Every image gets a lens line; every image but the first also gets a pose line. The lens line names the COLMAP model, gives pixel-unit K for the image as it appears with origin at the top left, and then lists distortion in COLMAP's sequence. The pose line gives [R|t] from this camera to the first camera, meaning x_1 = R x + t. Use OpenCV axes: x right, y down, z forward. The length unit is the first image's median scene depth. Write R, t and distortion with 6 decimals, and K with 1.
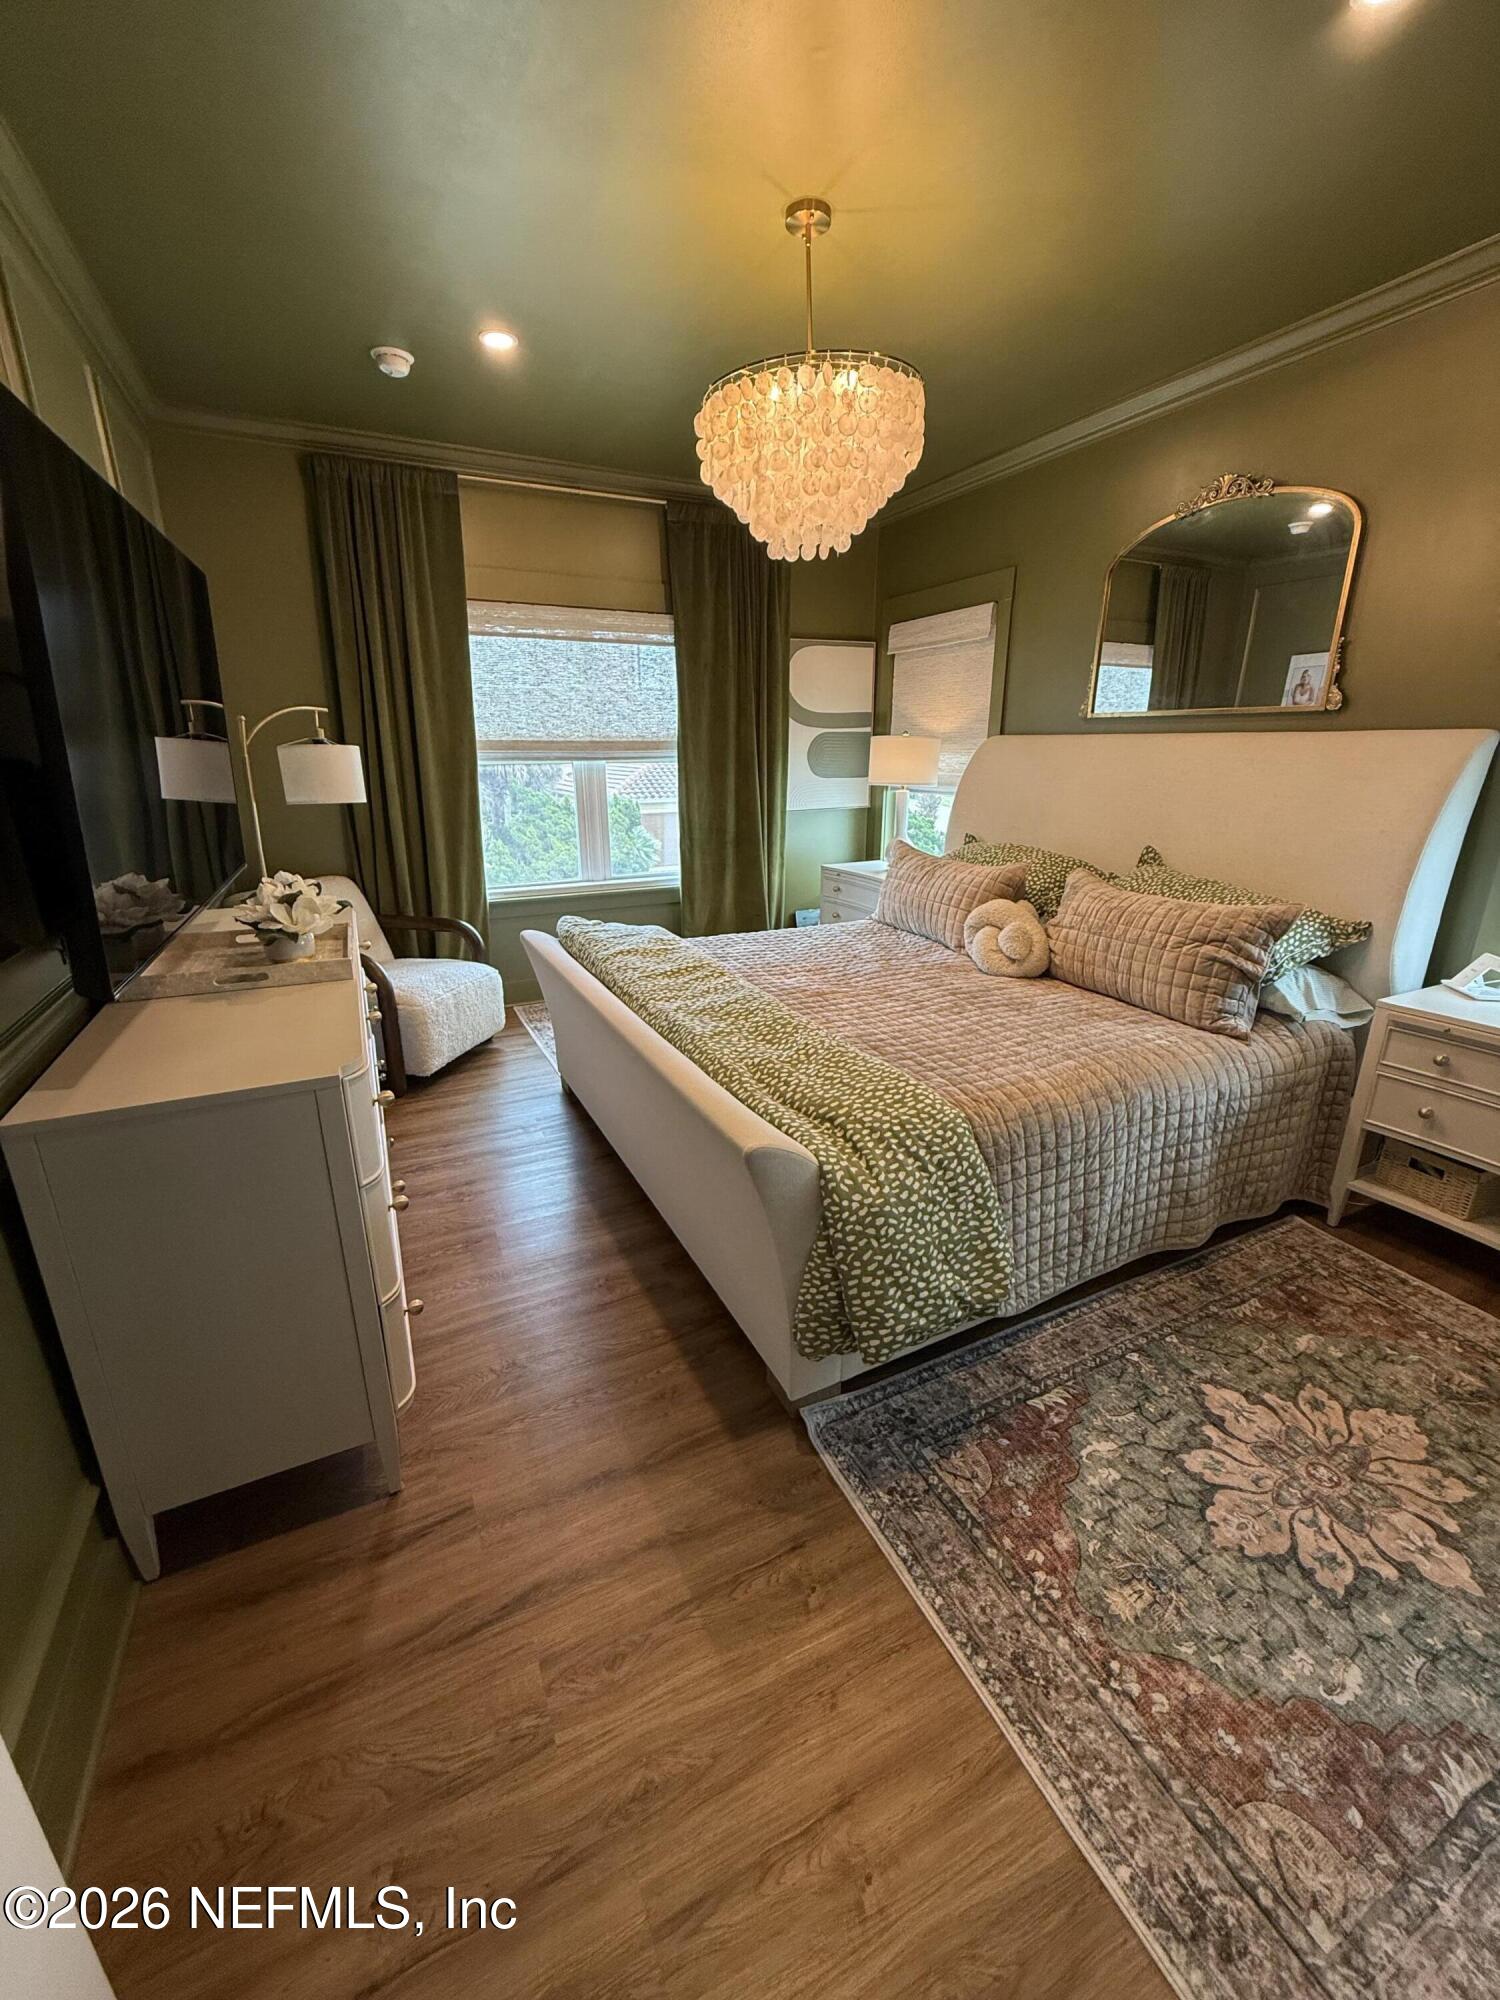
lens RADIAL K [[792.4, 0, 749.6], [0, 792.4, 996.3], [0, 0, 1]] dist [-0.001818, 0.000232]
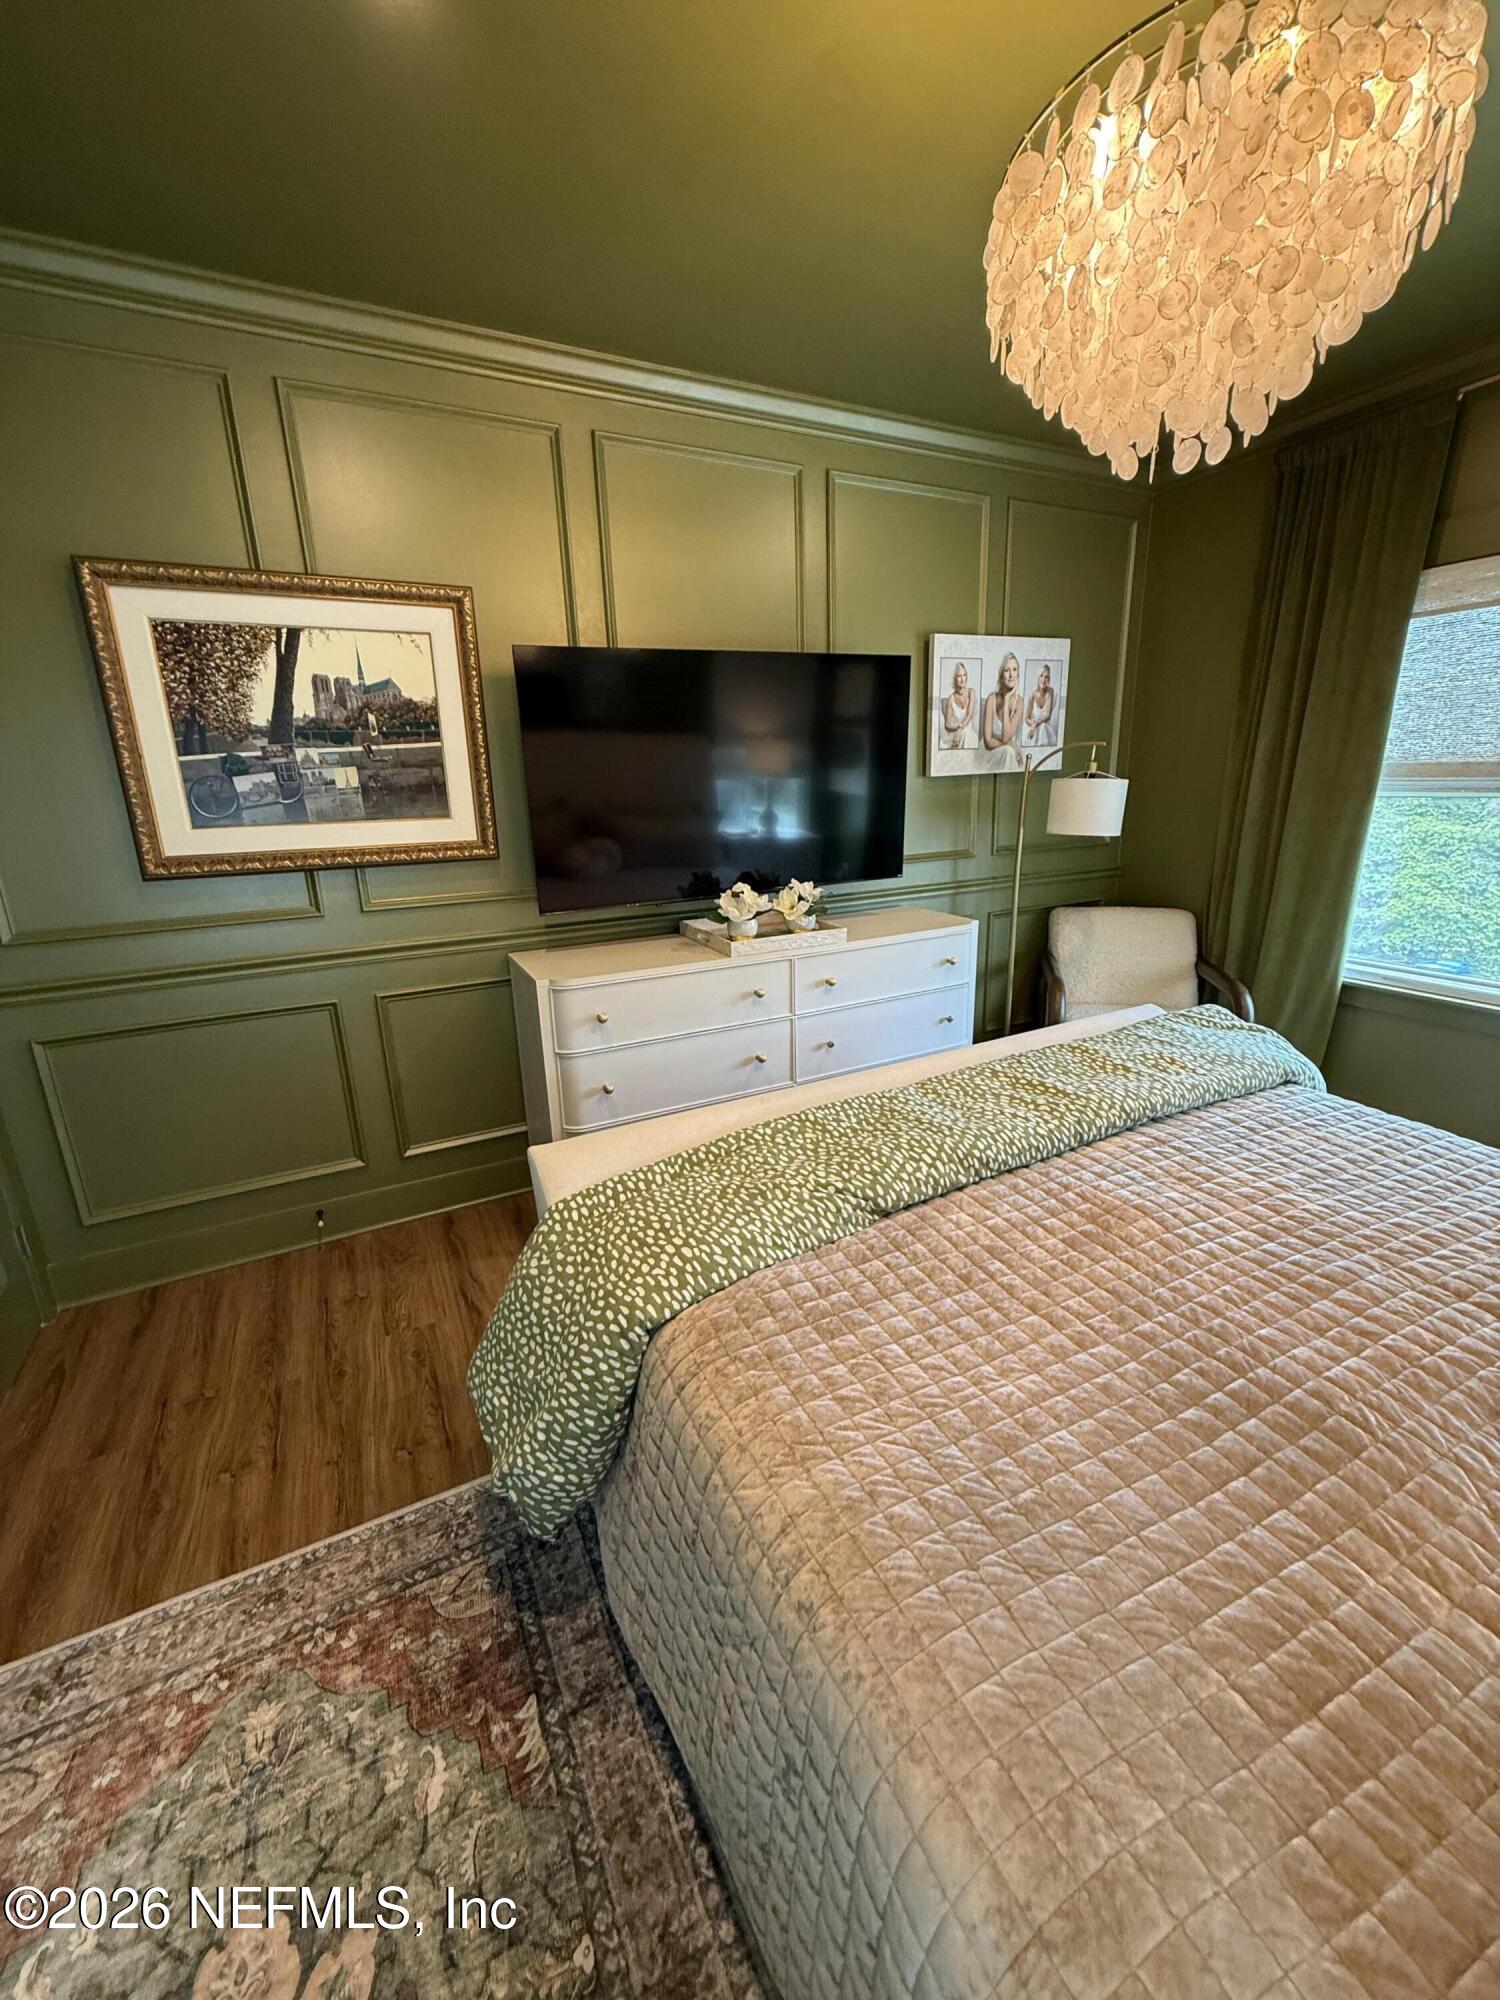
lens RADIAL K [[798.3, 0, 753.8], [0, 798.3, 991.5], [0, 0, 1]] dist [0.000707, 0.000533]
pose [[0.014767, 0.259891, -0.965525, 1.022844], [-0.272862, 0.930027, 0.246162, -0.379717], [0.961940, 0.259820, 0.084648, 1.094174]]
